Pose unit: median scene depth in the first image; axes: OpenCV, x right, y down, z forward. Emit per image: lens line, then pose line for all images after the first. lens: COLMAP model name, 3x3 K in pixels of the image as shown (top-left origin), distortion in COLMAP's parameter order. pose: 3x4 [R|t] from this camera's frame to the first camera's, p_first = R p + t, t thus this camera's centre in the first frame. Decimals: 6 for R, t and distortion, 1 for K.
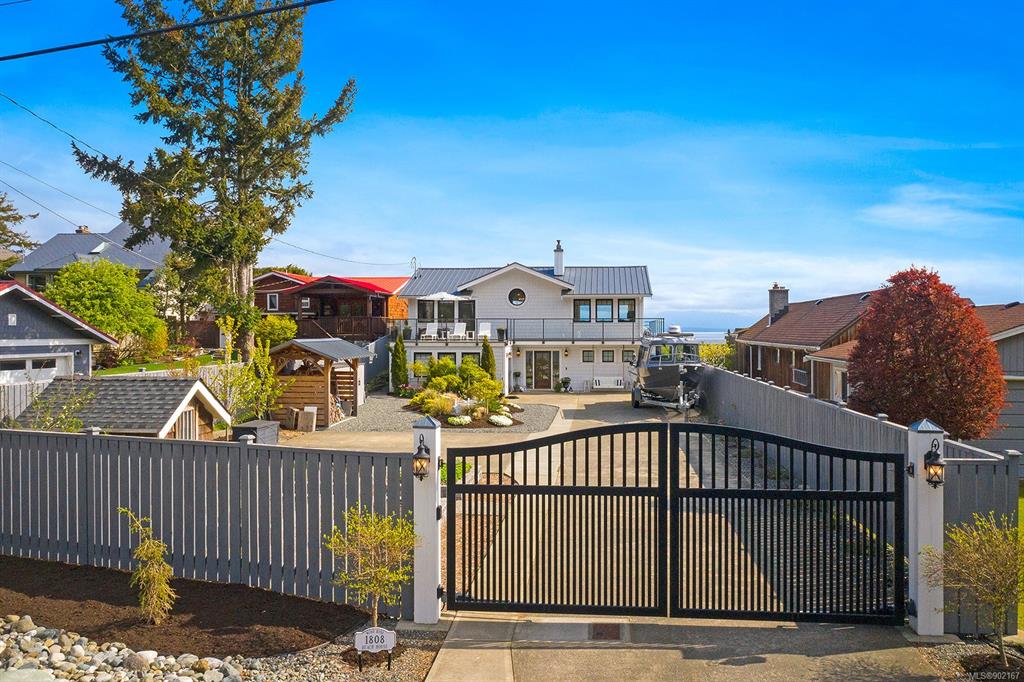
lens RADIAL K [[825.3, 0, 512.0], [0, 825.3, 341.0], [0, 0, 1]] dist [-0.010682, -0.002141]
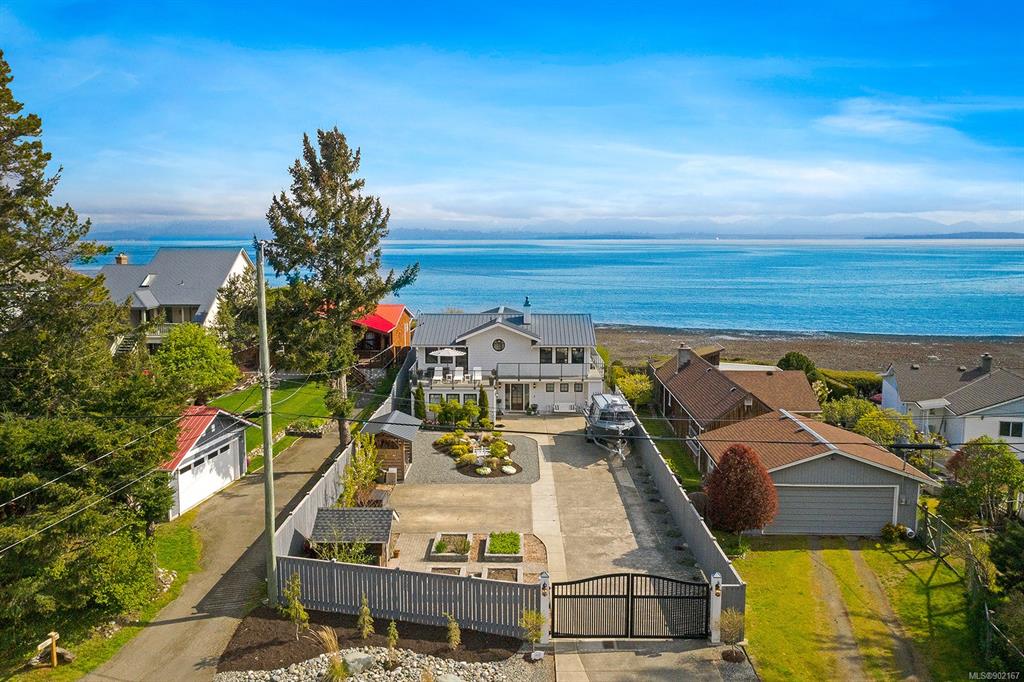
lens RADIAL K [[825.3, 0, 512.0], [0, 825.3, 341.0], [0, 0, 1]] dist [-0.010682, -0.002141]
pose [[0.995439, -0.010104, 0.094865, -0.472301], [-0.000873, 0.993370, 0.114958, -1.009241], [-0.095398, -0.114516, 0.988830, -1.659393]]
